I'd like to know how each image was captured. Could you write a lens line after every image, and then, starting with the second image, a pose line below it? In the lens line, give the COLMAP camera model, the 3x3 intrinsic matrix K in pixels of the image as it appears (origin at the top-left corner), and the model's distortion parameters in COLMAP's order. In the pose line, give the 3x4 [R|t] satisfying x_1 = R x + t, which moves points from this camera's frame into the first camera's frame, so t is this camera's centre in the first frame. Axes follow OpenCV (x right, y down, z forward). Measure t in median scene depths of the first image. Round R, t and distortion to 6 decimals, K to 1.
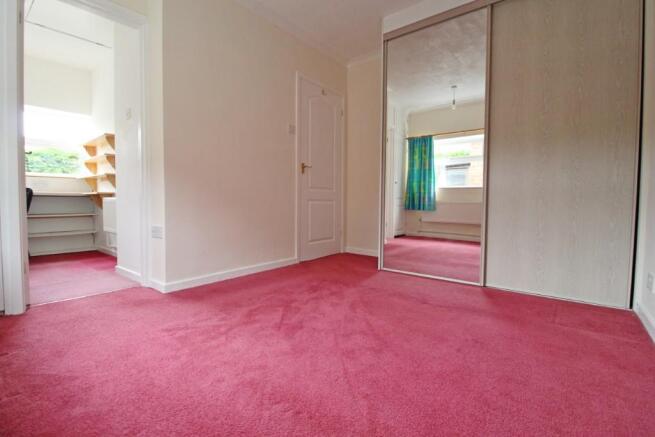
lens RADIAL K [[304.5, 0, 327.6], [0, 304.5, 201.0], [0, 0, 1]] dist [0.001728, 0.000082]
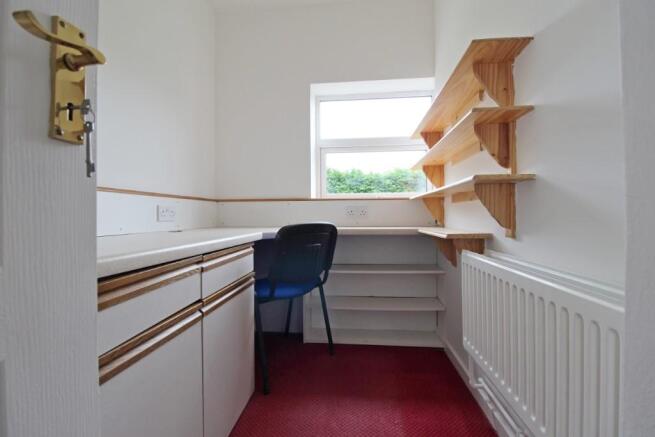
lens RADIAL K [[304.5, 0, 327.8], [0, 304.5, 216.3], [0, 0, 1]] dist [0.001728, 0.000082]
pose [[0.542958, -0.002209, -0.839757, -0.469257], [-0.006254, 0.999958, -0.006675, -0.040750], [0.839737, 0.008876, 0.542921, 0.607828]]
